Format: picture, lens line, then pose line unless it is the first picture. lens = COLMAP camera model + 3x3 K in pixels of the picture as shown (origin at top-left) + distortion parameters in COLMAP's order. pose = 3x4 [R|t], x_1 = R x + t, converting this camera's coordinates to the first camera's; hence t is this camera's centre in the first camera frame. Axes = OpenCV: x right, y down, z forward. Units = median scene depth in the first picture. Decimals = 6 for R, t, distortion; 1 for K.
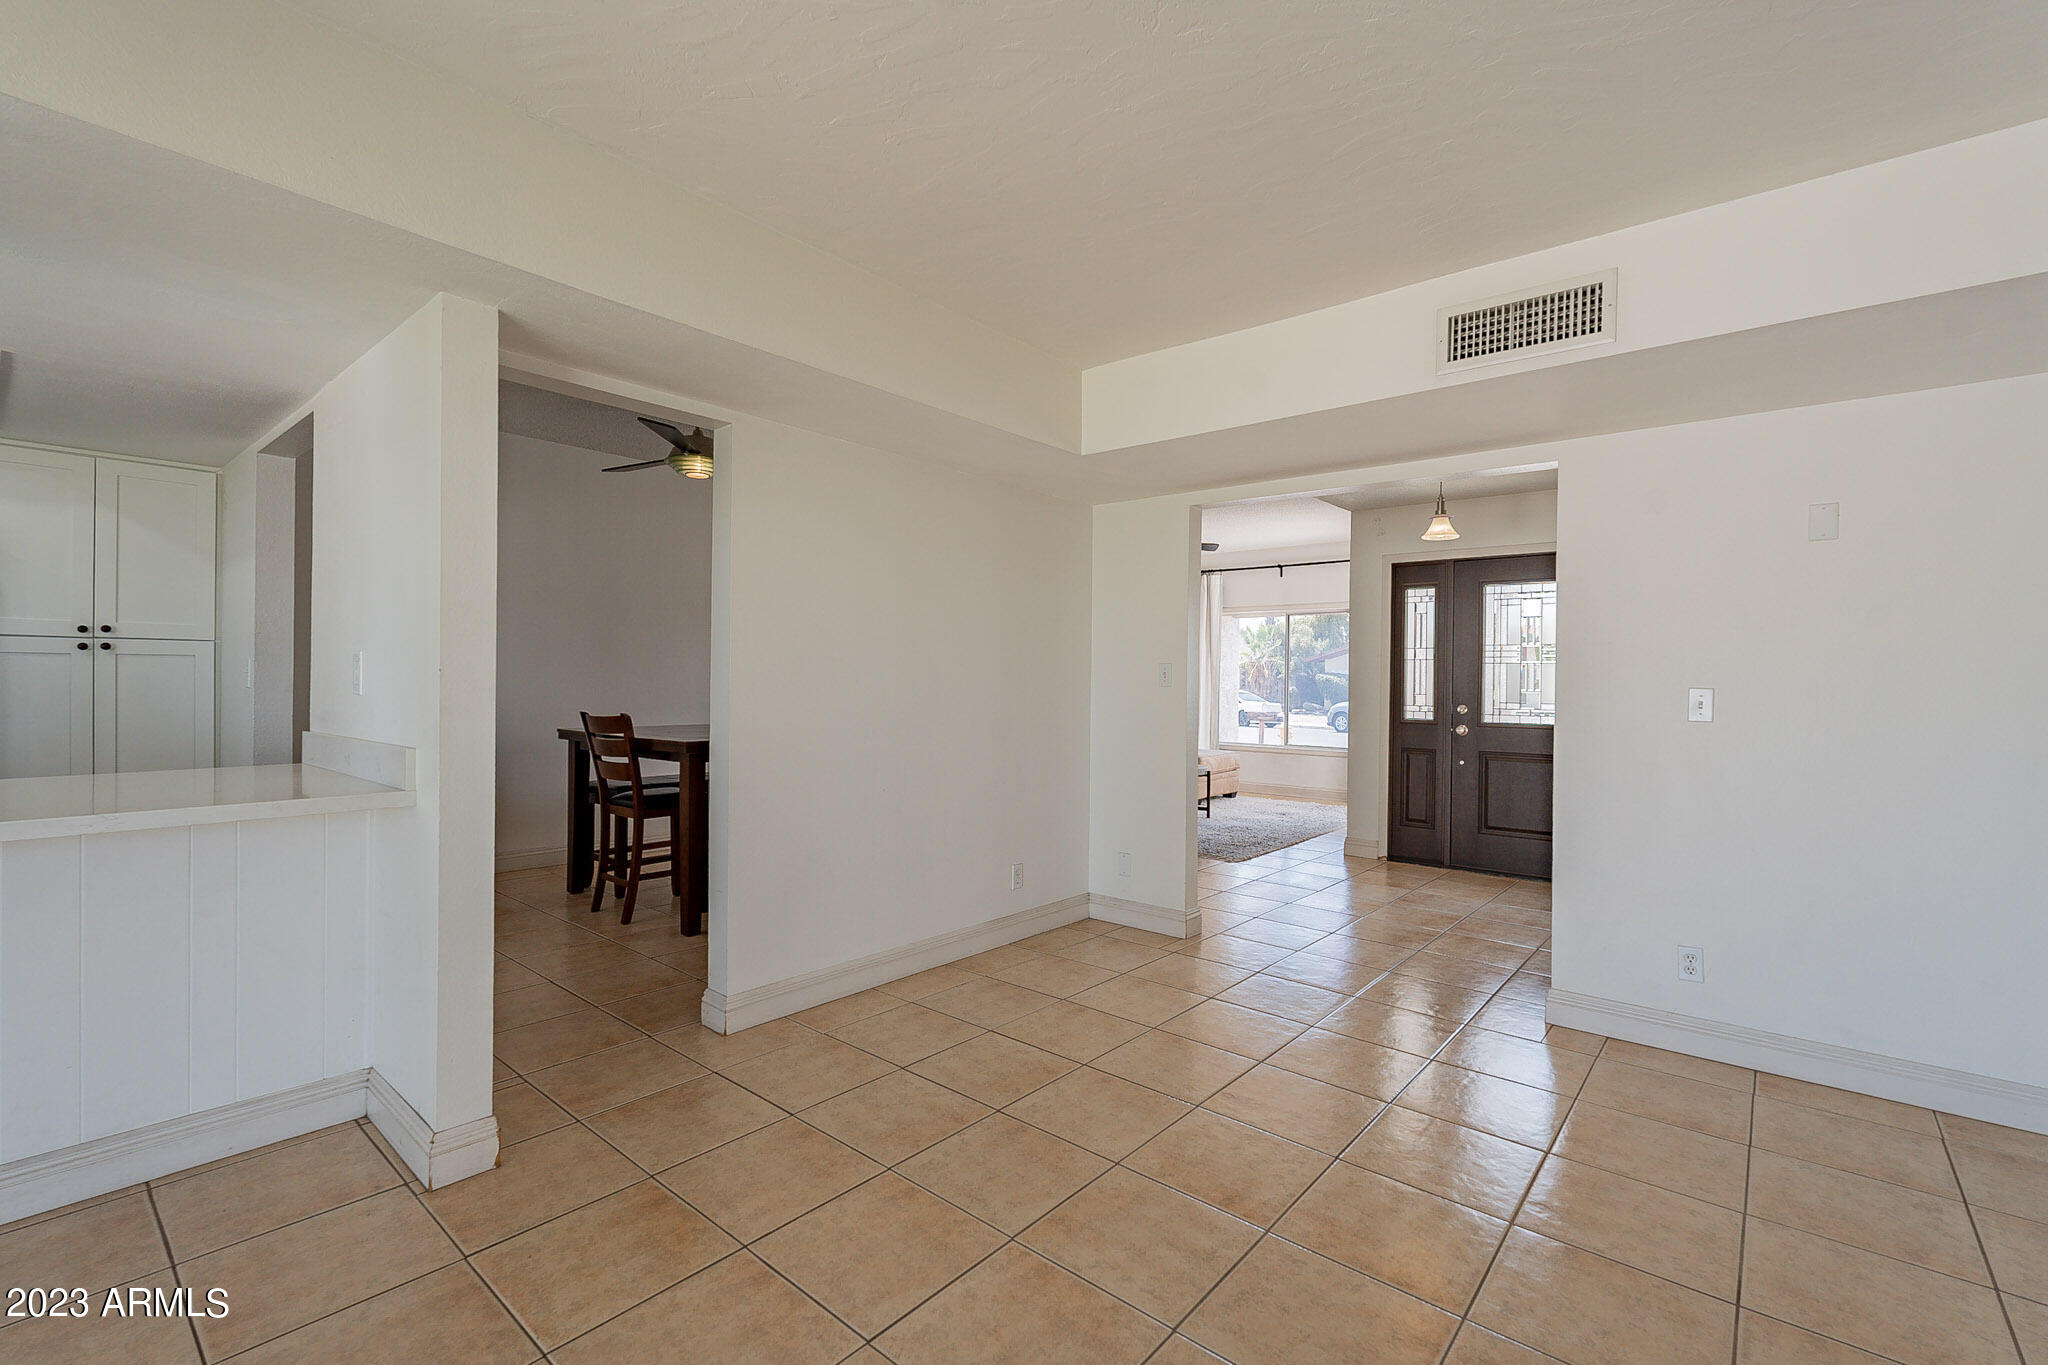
lens RADIAL K [[893.5, 0, 1024.0], [0, 893.5, 684.5], [0, 0, 1]] dist [-0.003326, -0.000232]
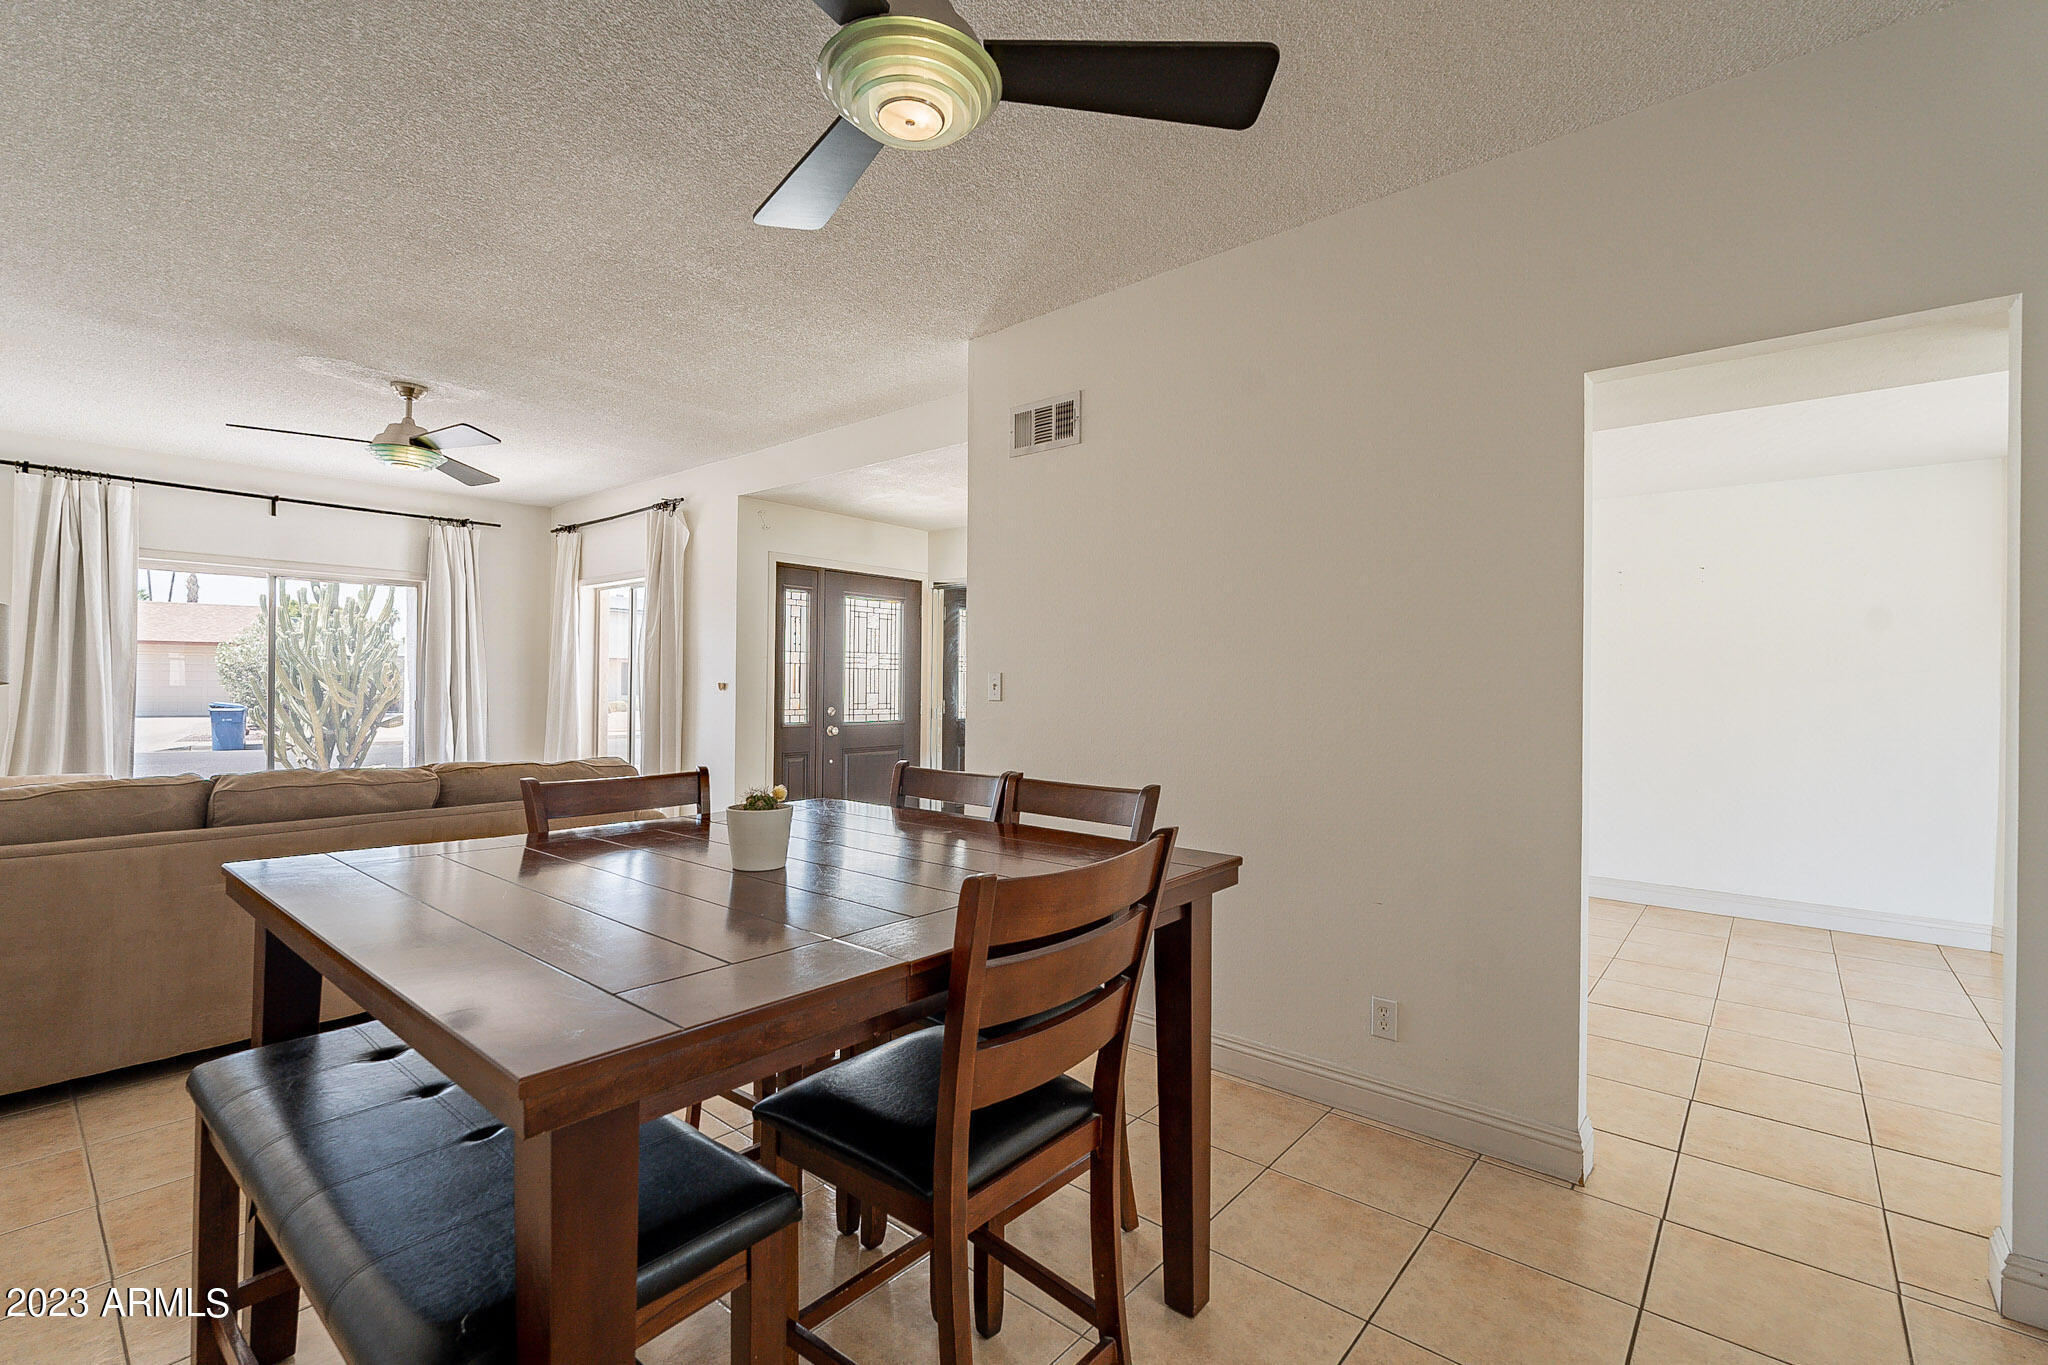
lens RADIAL K [[893.5, 0, 1024.0], [0, 893.5, 684.5], [0, 0, 1]] dist [-0.003326, -0.000232]
pose [[-0.005037, -0.009837, 0.999939, -0.689973], [-0.005386, 0.999937, 0.009810, -0.018727], [-0.999973, -0.005336, -0.005090, 0.937622]]
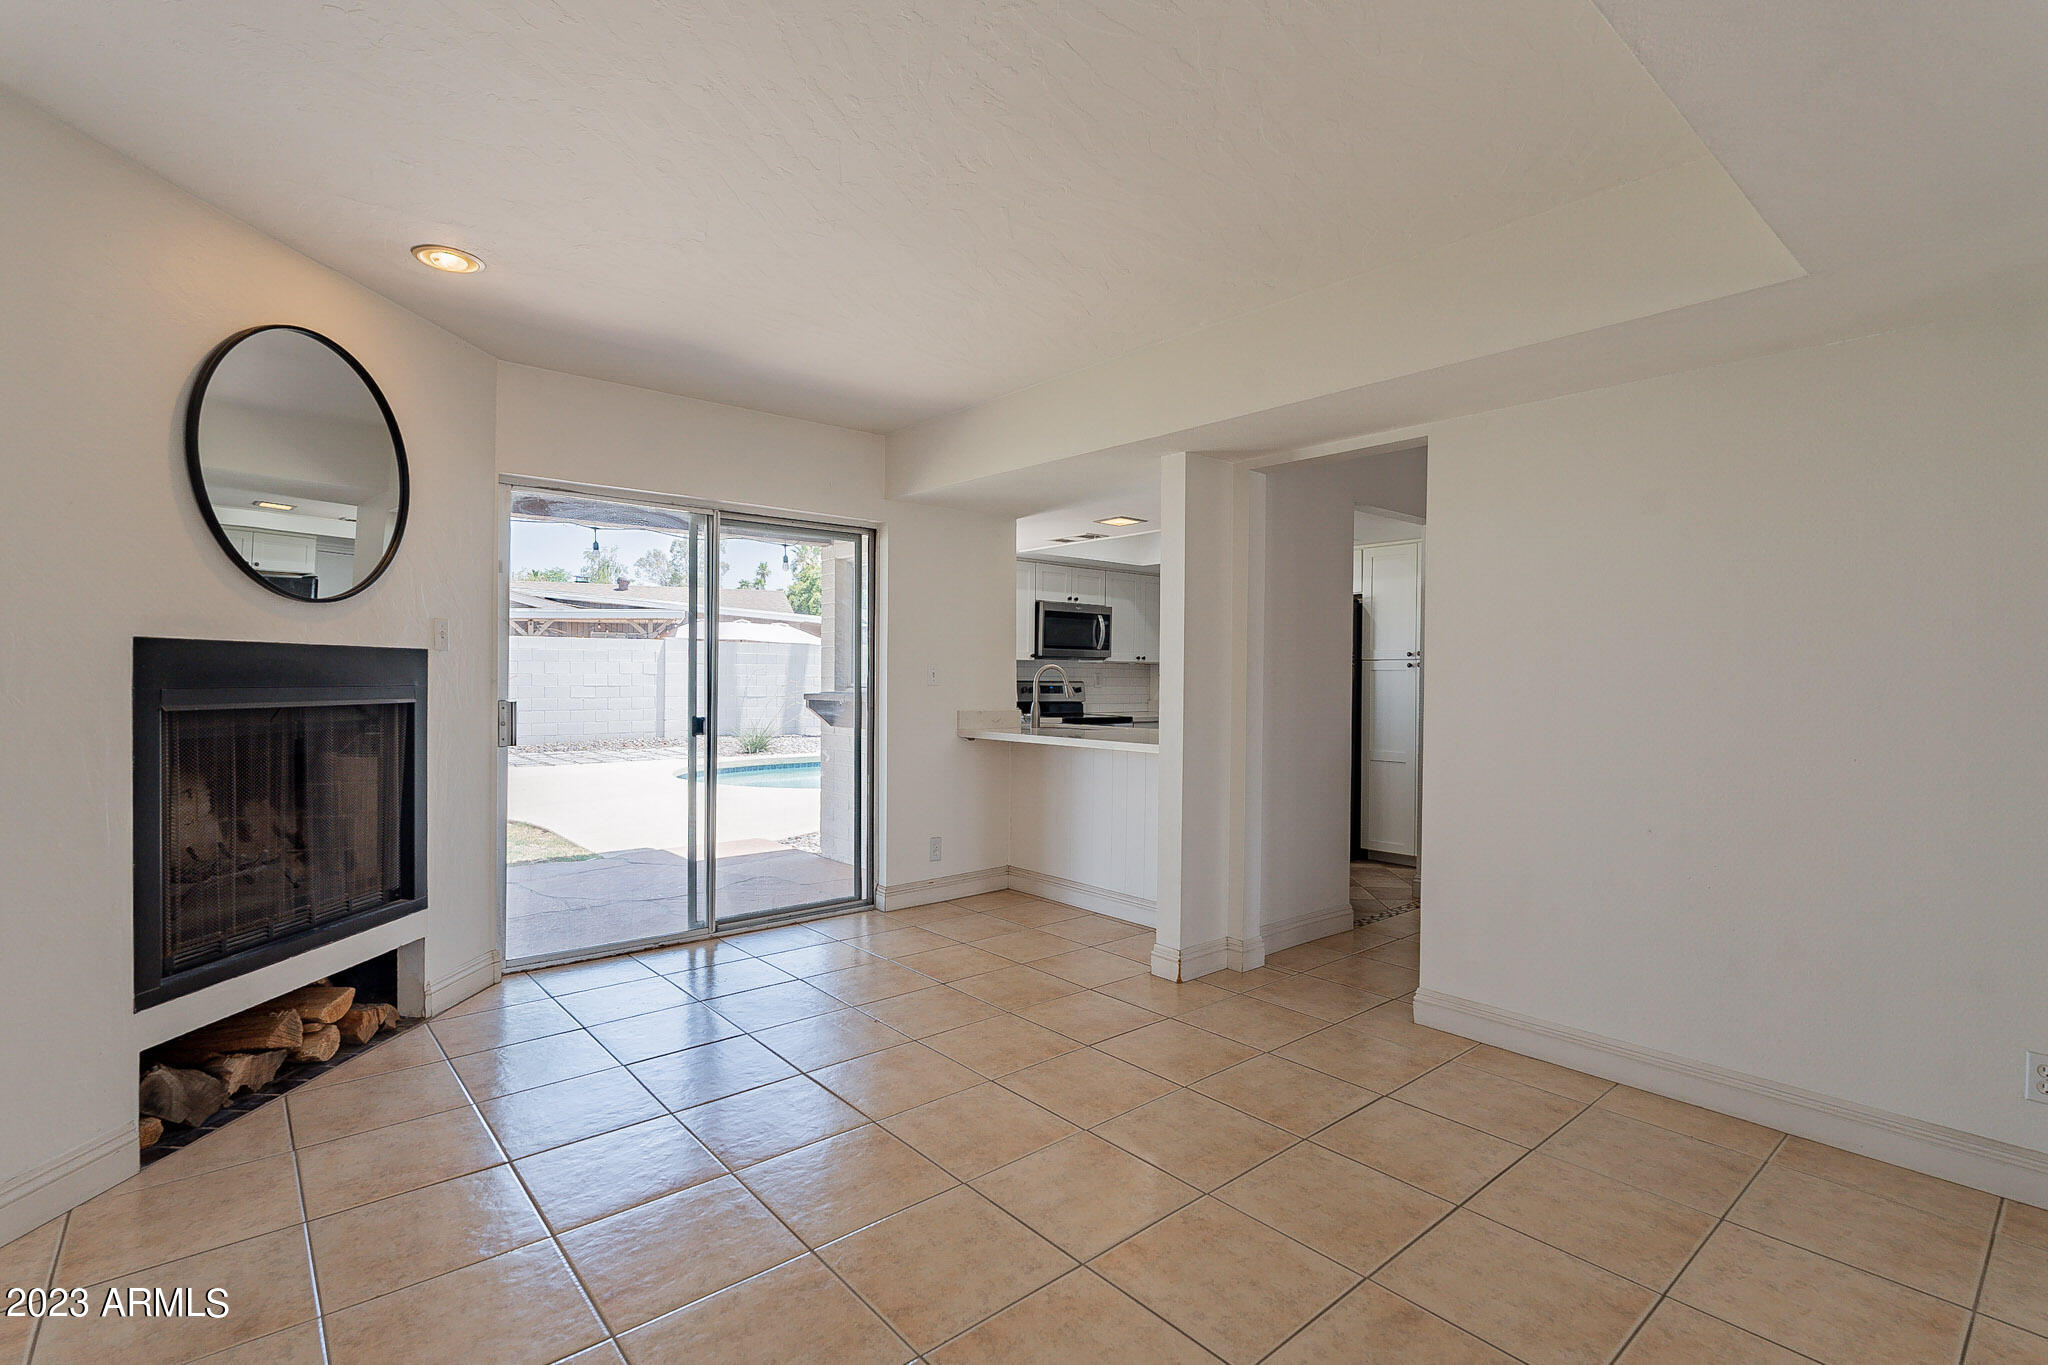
lens RADIAL K [[947.4, 0, 1033.9], [0, 947.4, 679.7], [0, 0, 1]] dist [-0.000770, -0.000672]
pose [[-0.151611, -0.010052, -0.988389, 0.518479], [-0.016273, 0.999838, -0.007672, 0.004442], [0.988306, 0.014921, -0.151750, 0.448024]]
